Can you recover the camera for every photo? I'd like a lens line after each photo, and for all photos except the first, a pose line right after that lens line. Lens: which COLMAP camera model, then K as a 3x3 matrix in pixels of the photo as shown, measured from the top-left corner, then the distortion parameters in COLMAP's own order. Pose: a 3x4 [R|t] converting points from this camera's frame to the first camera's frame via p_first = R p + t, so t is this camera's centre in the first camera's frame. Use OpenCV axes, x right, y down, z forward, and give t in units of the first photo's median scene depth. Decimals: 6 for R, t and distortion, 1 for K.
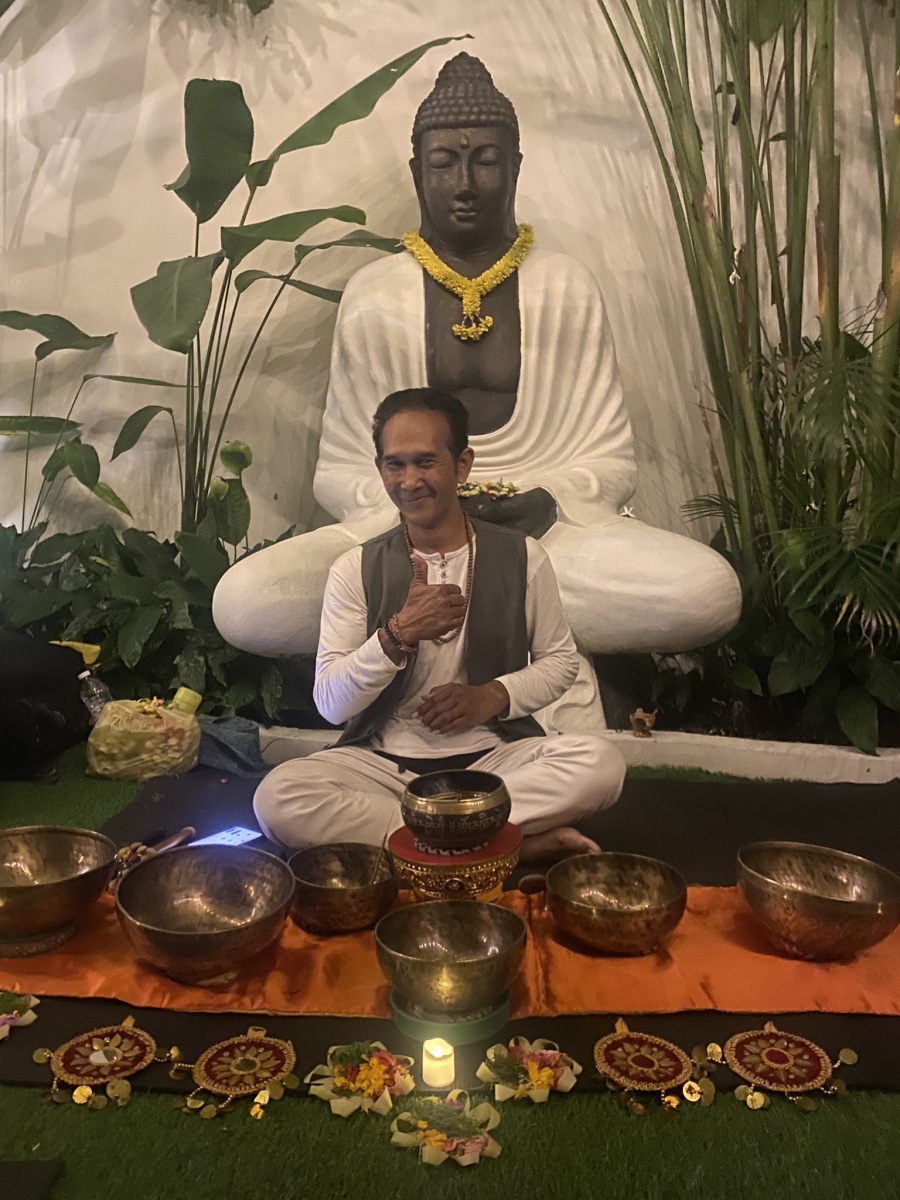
lens RADIAL K [[905.9, 0, 449.7], [0, 905.9, 597.8], [0, 0, 1]] dist [-0.005106, -0.000816]
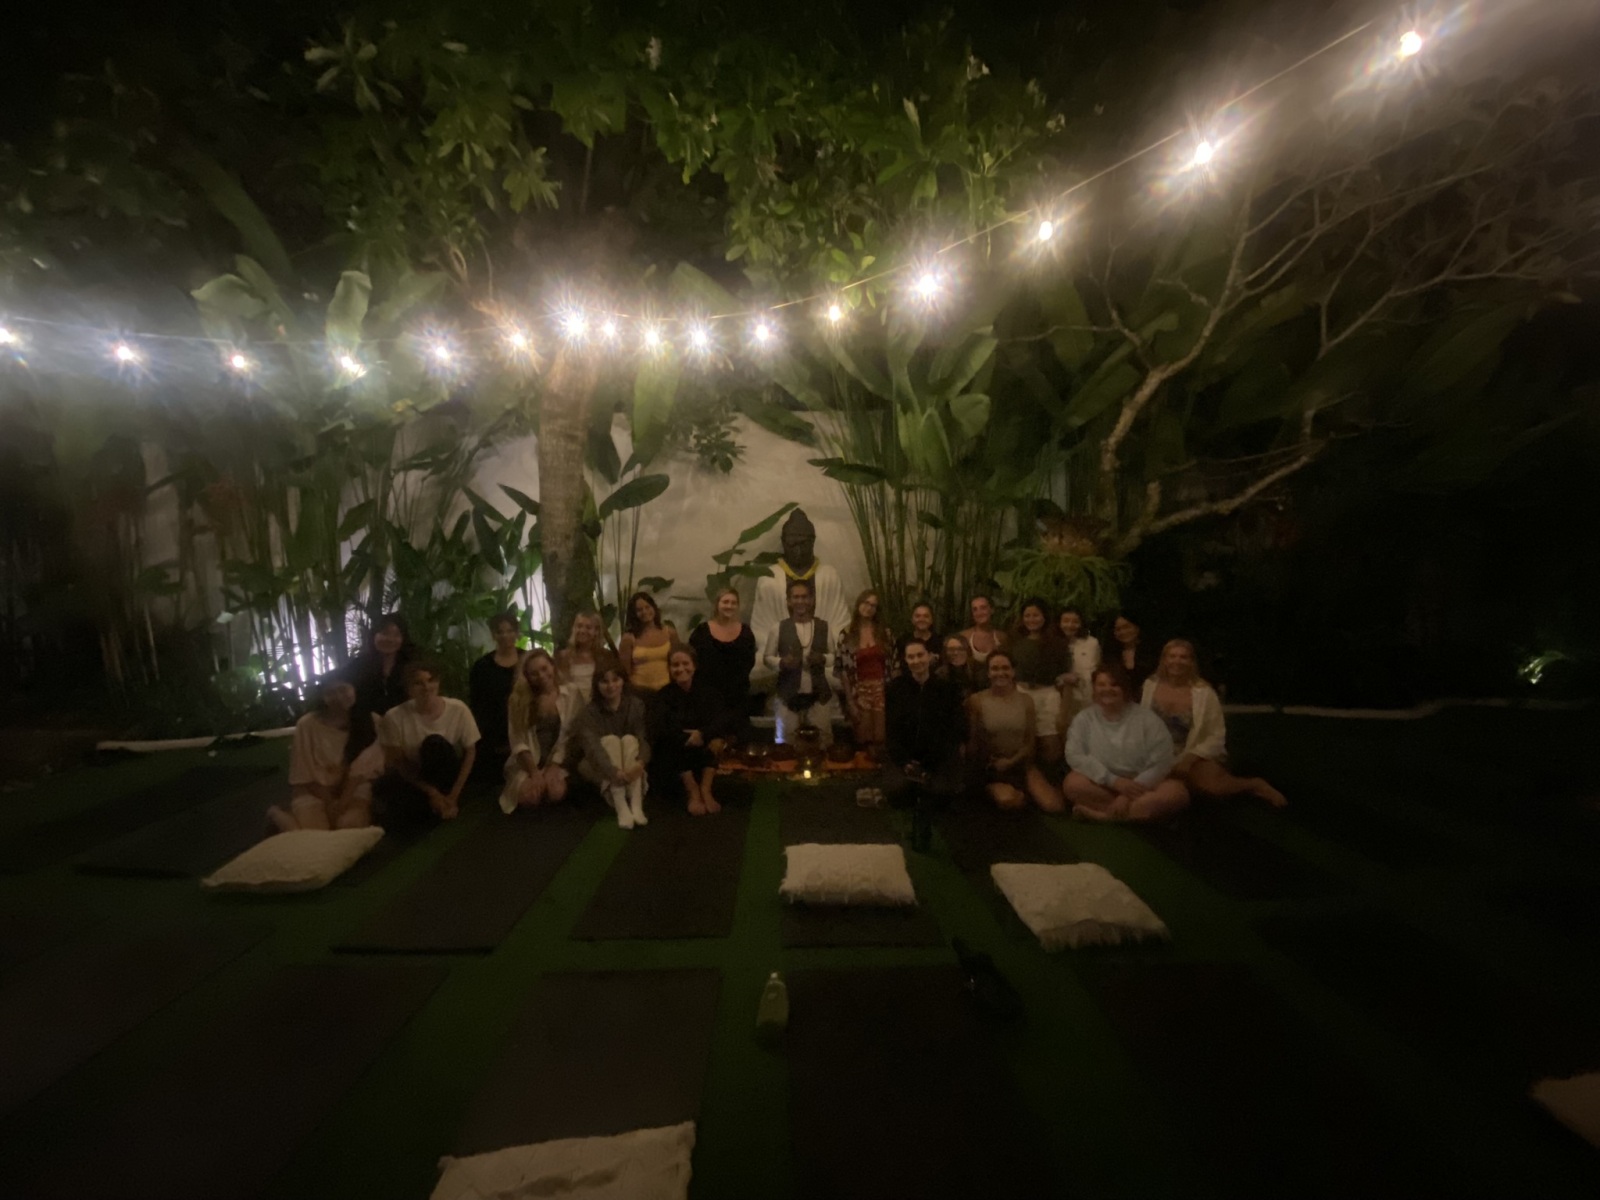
lens RADIAL K [[644.0, 0, 801.9], [0, 644.0, 606.2], [0, 0, 1]] dist [0.000163, 0.000000]
pose [[0.997175, -0.003688, 0.075017, -0.141398], [0.004404, 0.999946, -0.009379, -0.219518], [-0.074978, 0.009683, 0.997138, -1.266903]]
